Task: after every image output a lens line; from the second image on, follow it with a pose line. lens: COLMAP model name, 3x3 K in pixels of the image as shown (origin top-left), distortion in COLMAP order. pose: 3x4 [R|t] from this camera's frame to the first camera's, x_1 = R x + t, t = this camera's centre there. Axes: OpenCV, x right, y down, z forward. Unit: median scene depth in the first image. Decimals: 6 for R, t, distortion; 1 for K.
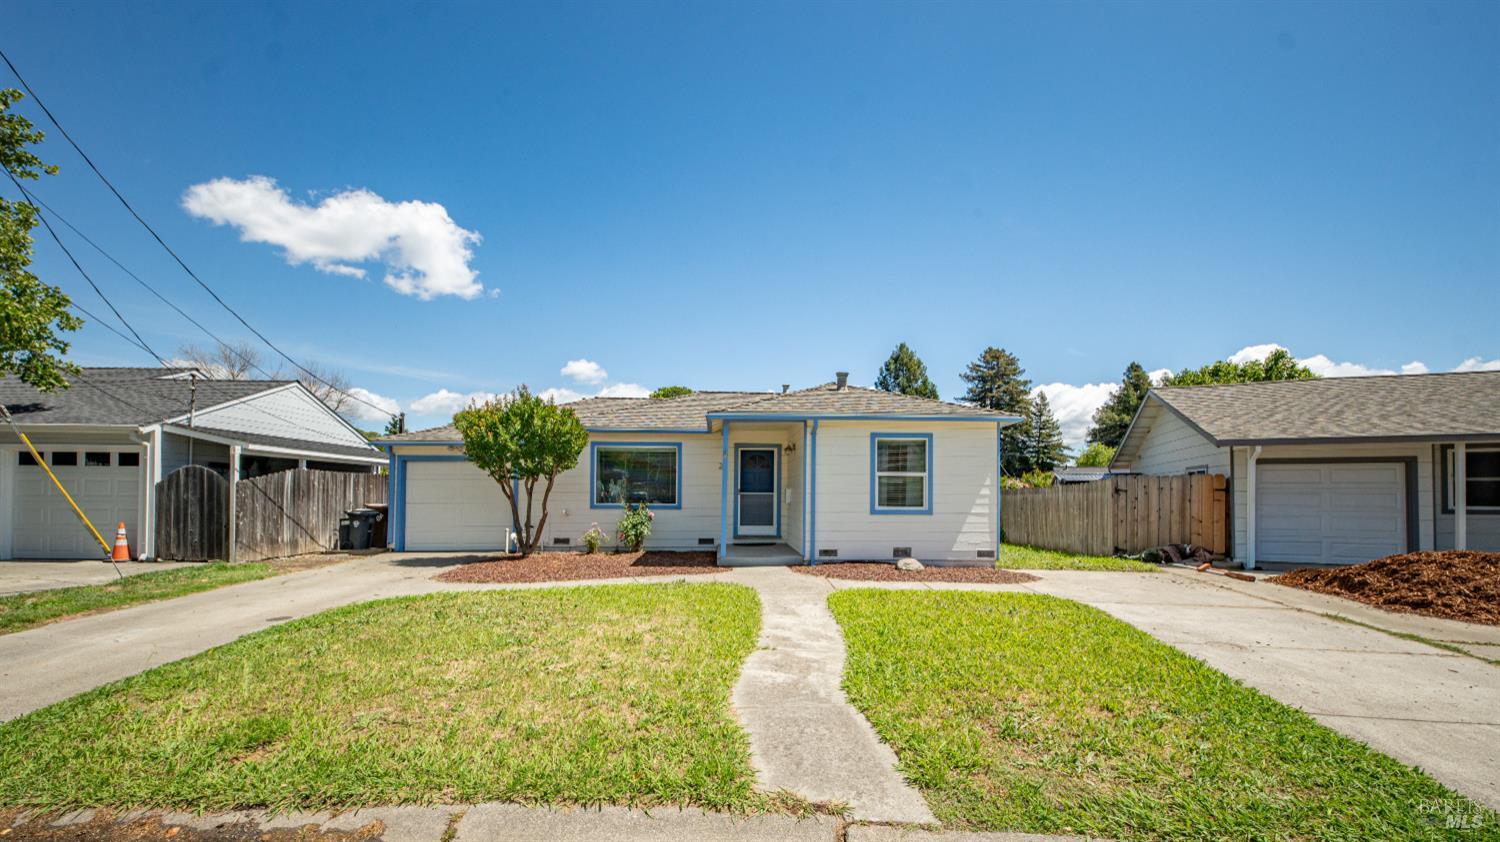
lens RADIAL K [[542.0, 0, 716.3], [0, 542.0, 493.3], [0, 0, 1]] dist [0.001253, -0.000066]
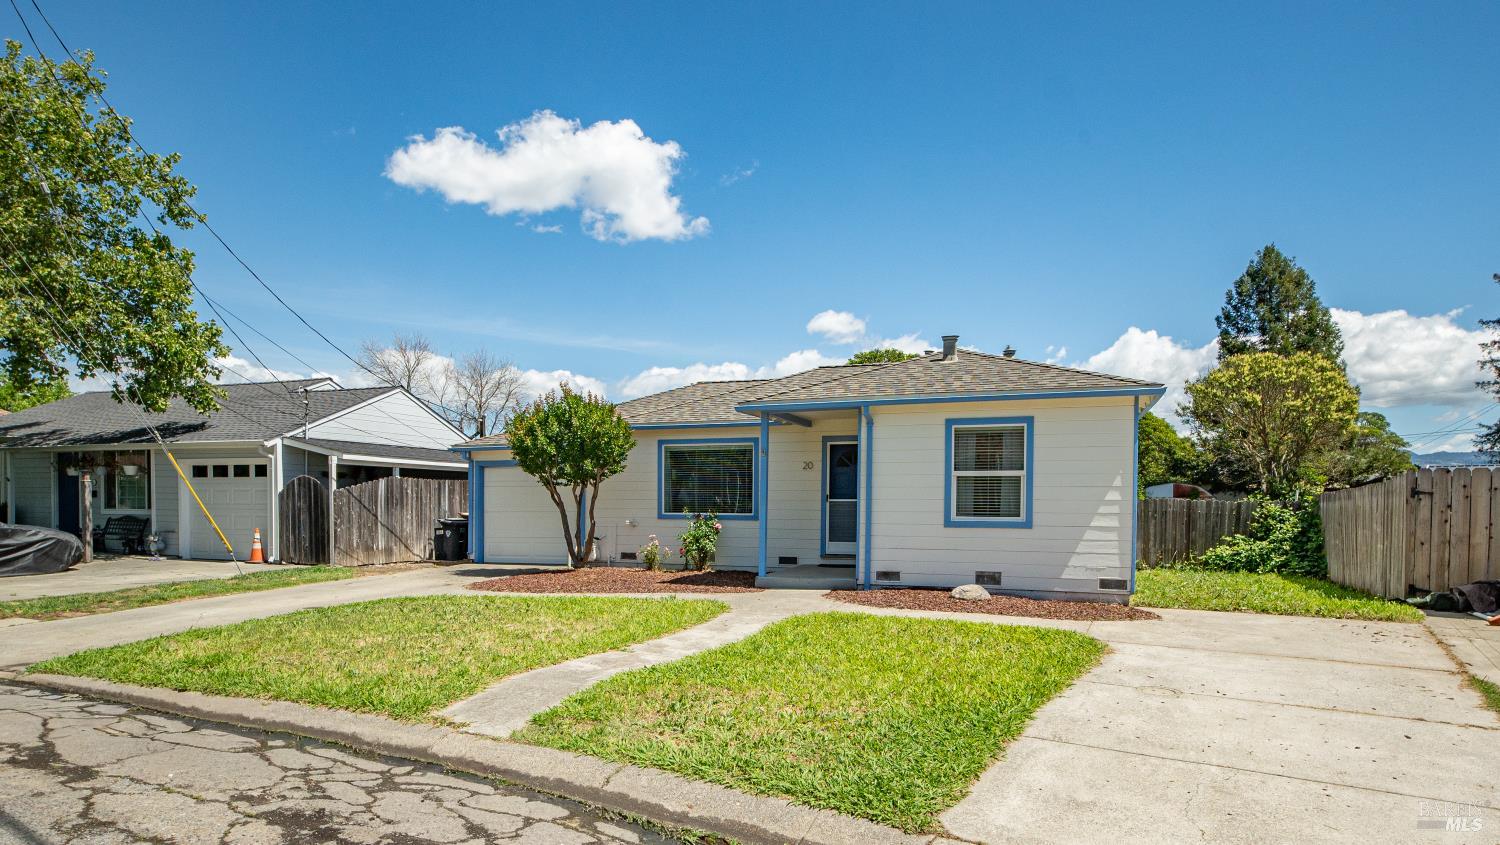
lens RADIAL K [[797.5, 0, 712.0], [0, 797.5, 527.4], [0, 0, 1]] dist [0.002824, 0.000276]
pose [[0.923135, 0.009914, -0.384349, 0.374218], [0.002191, 0.999516, 0.031044, 0.003753], [0.384471, -0.029500, 0.922666, -0.143560]]
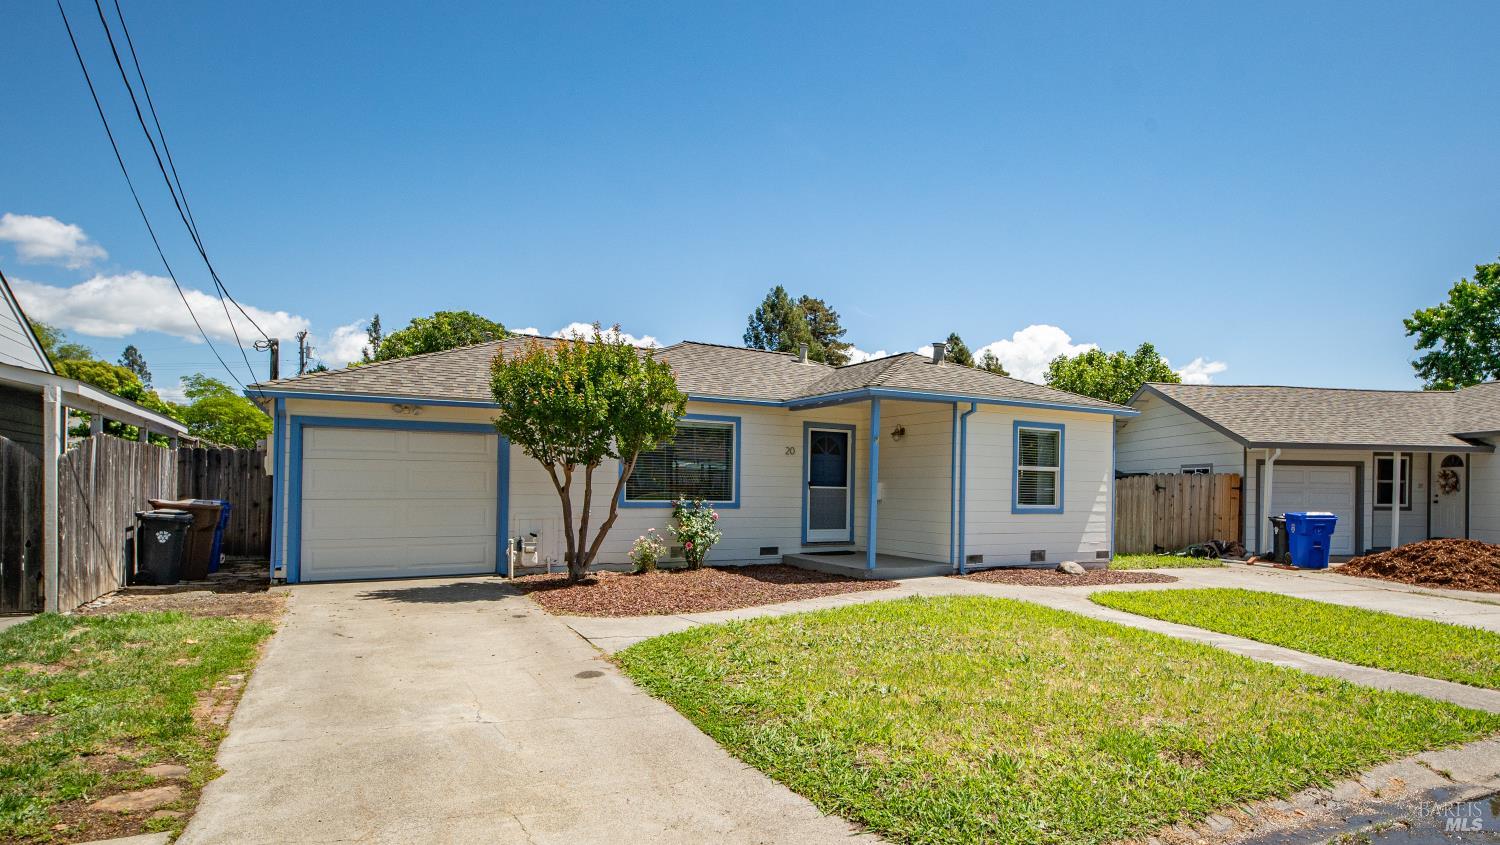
lens RADIAL K [[808.8, 0, 750.0], [0, 808.8, 498.3], [0, 0, 1]] dist [0.001480, 0.000390]
pose [[0.892997, 0.002299, 0.450058, -0.619885], [-0.011445, 0.999780, 0.017600, -0.003741], [-0.449918, -0.020868, 0.892826, 0.019246]]
